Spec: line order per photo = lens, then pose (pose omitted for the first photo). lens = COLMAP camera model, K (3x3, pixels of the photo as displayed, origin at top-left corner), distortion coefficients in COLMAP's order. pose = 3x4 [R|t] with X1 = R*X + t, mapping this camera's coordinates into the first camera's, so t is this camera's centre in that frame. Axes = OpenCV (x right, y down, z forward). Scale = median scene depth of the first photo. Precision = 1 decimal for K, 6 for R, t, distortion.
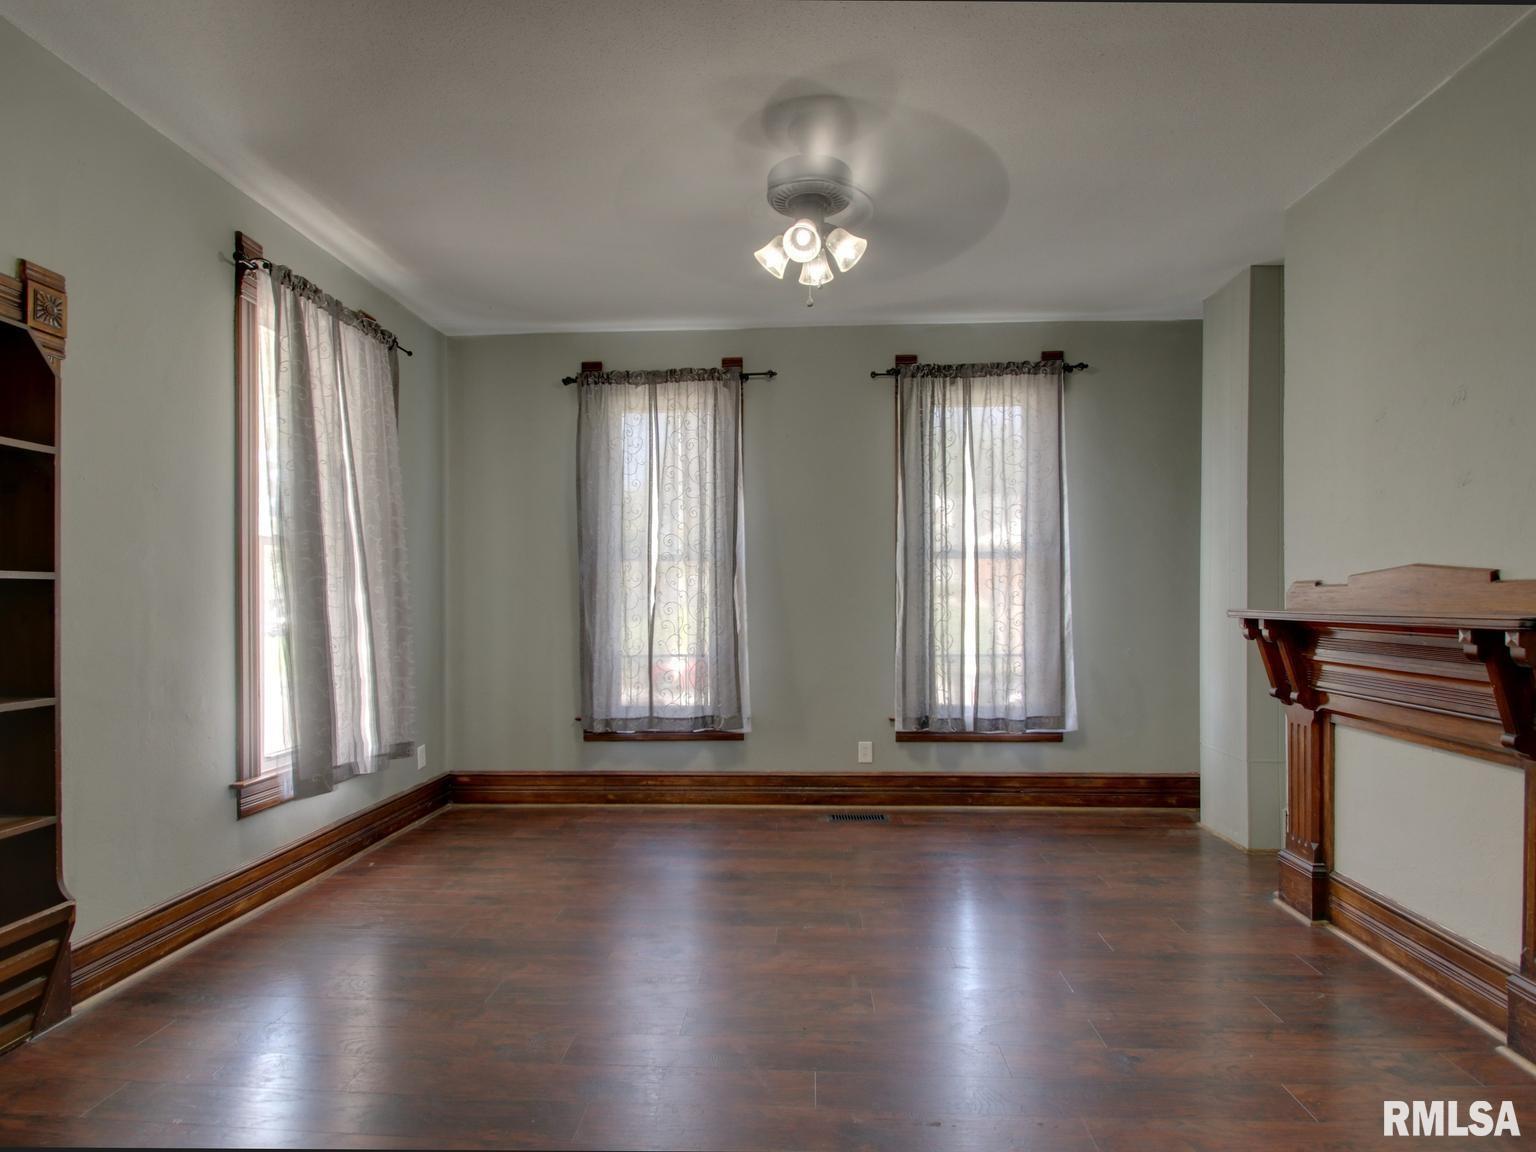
lens RADIAL K [[808.8, 0, 771.6], [0, 808.8, 606.8], [0, 0, 1]] dist [0.004490, -0.000301]
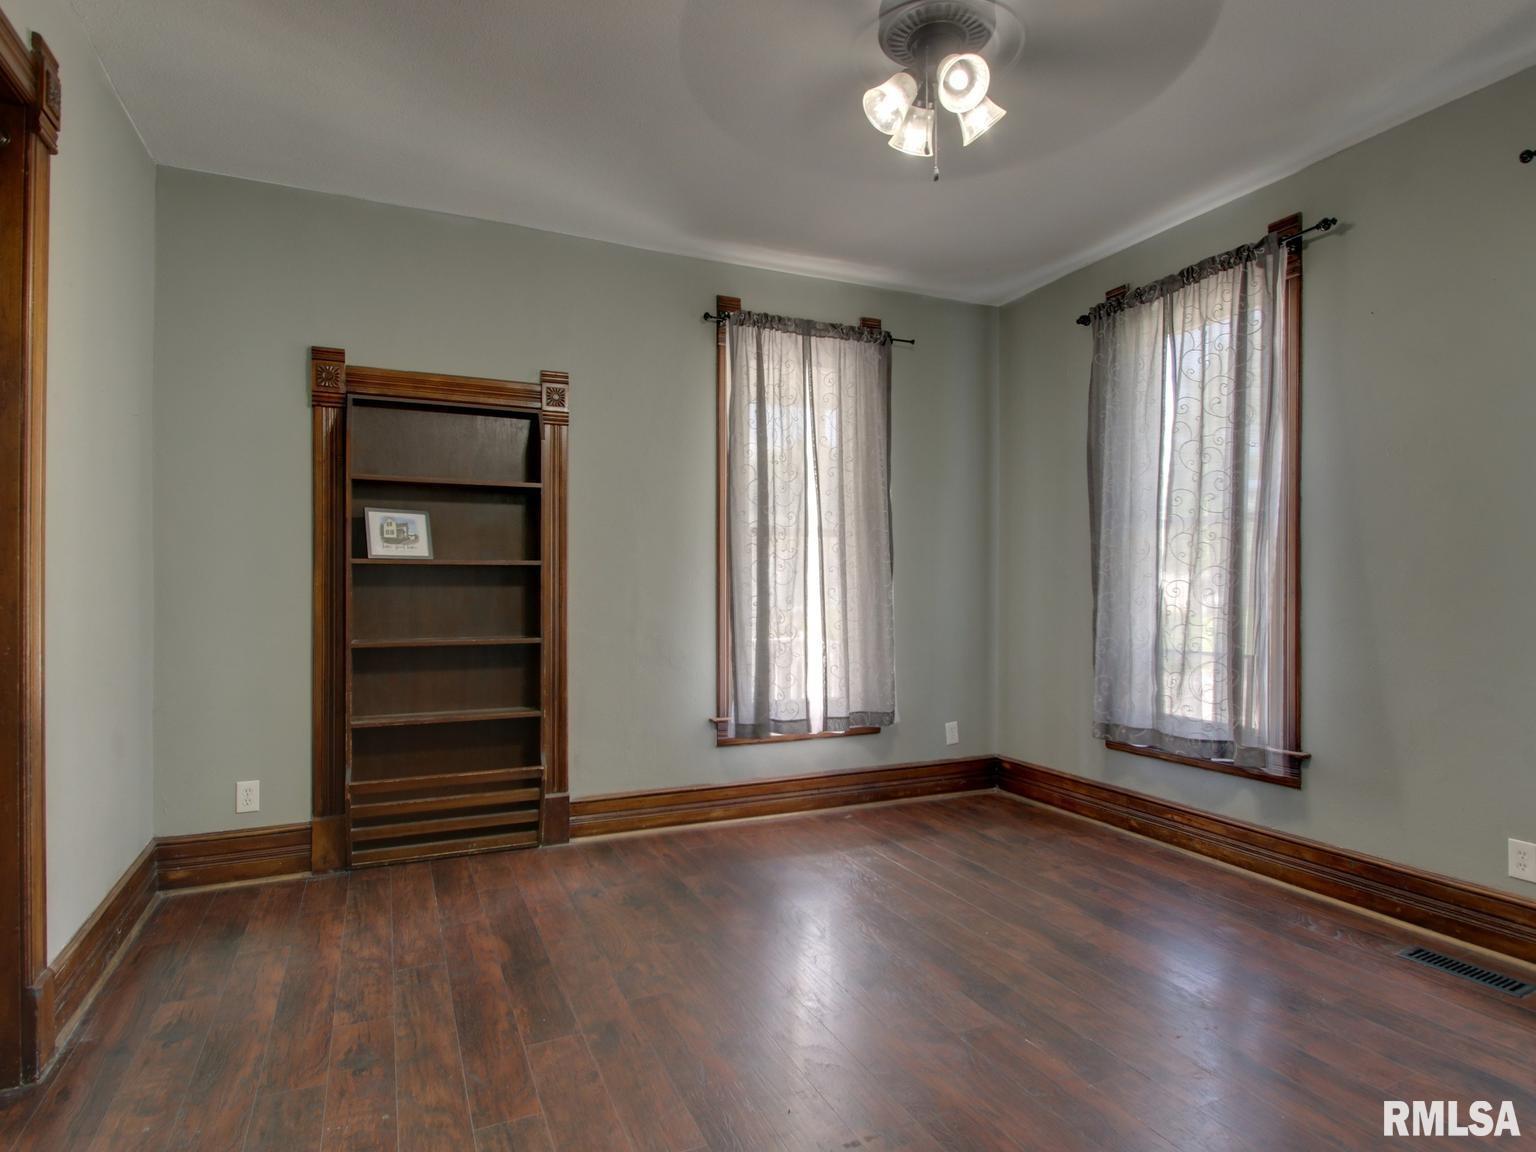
lens RADIAL K [[836.7, 0, 758.2], [0, 836.7, 584.9], [0, 0, 1]] dist [0.015563, -0.018764]
pose [[0.459206, 0.006768, -0.888304, 0.379748], [-0.007097, 0.999967, 0.003951, -0.002415], [0.888302, 0.004490, 0.459239, 0.295170]]
